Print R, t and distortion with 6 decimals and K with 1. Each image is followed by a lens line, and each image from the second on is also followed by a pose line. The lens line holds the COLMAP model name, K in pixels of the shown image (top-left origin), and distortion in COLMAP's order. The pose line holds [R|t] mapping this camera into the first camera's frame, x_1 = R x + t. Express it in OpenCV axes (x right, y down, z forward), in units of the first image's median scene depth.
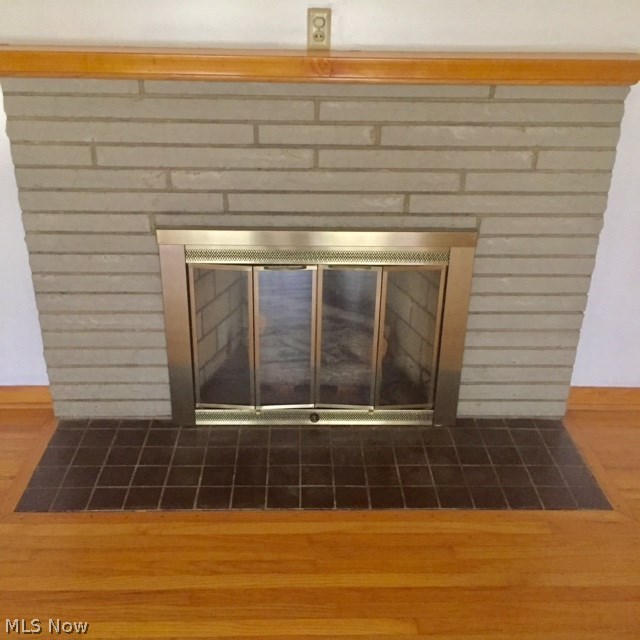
lens RADIAL K [[727.5, 0, 320.0], [0, 727.5, 320.0], [0, 0, 1]] dist [0.054116, -0.030372]
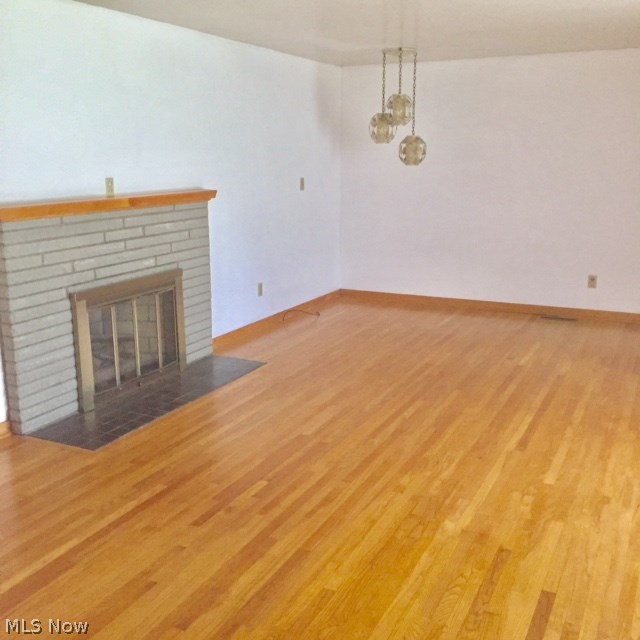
lens RADIAL K [[727.5, 0, 320.0], [0, 727.5, 320.0], [0, 0, 1]] dist [0.054116, -0.030372]
pose [[0.472085, -0.221297, 0.853325, -1.546472], [0.389938, 0.920554, 0.023007, 0.138385], [-0.790623, 0.321883, 0.520872, -0.437677]]
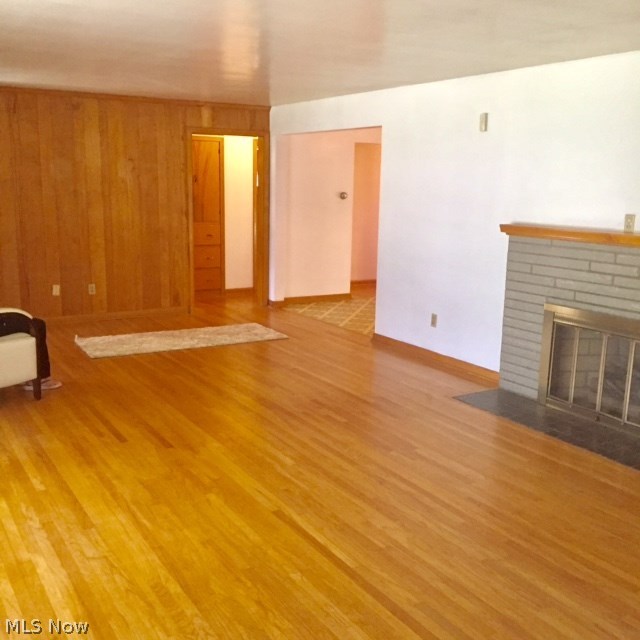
lens RADIAL K [[727.5, 0, 320.0], [0, 727.5, 320.0], [0, 0, 1]] dist [0.054116, -0.030372]
pose [[0.499561, 0.157292, -0.851879, 1.371596], [-0.381591, 0.922788, -0.053389, 0.312144], [0.777707, 0.351740, 0.521010, -0.696423]]
